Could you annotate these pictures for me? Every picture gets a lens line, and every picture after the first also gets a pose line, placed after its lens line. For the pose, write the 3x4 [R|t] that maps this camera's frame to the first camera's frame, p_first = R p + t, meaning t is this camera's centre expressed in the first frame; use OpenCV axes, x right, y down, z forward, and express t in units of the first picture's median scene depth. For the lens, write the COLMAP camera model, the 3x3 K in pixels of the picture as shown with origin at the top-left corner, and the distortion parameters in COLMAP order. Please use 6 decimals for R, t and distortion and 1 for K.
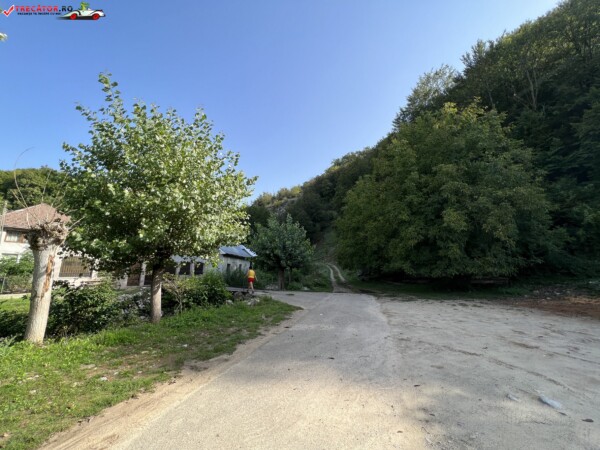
lens RADIAL K [[243.3, 0, 296.6], [0, 243.3, 225.6], [0, 0, 1]] dist [0.000203, 0.000473]
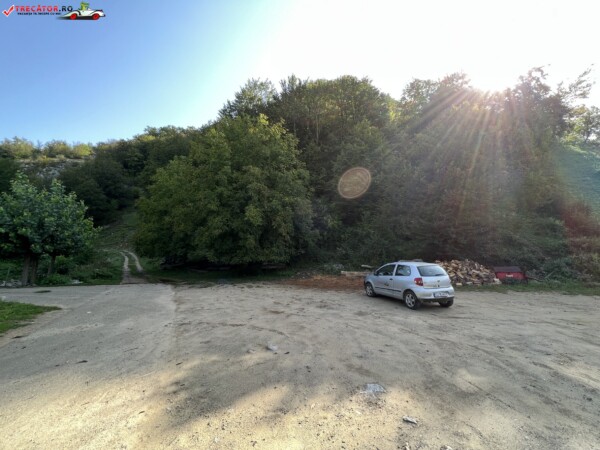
lens RADIAL K [[244.1, 0, 302.9], [0, 244.1, 226.1], [0, 0, 1]] dist [-0.000367, 0.000405]
pose [[0.729029, 0.089784, 0.678569, 0.024138], [-0.123630, 0.992327, 0.001524, -0.003066], [-0.673225, -0.085003, 0.734535, -0.024083]]
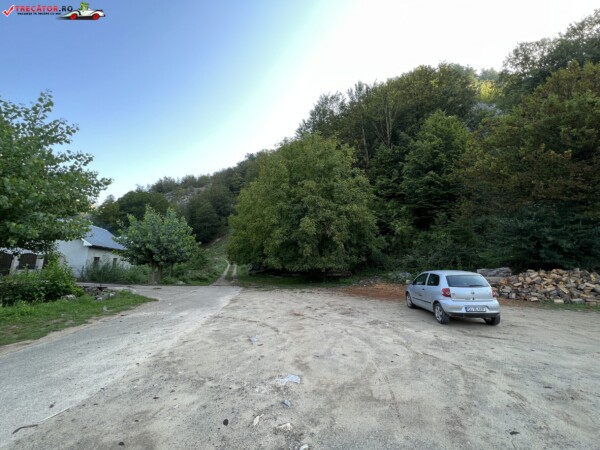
lens RADIAL K [[243.3, 0, 298.8], [0, 243.3, 225.7], [0, 0, 1]] dist [0.000203, 0.000473]
pose [[0.929524, 0.064400, 0.363094, 0.124417], [-0.071546, 0.997418, 0.006251, -0.024213], [-0.361753, -0.031788, 0.931732, -0.137911]]
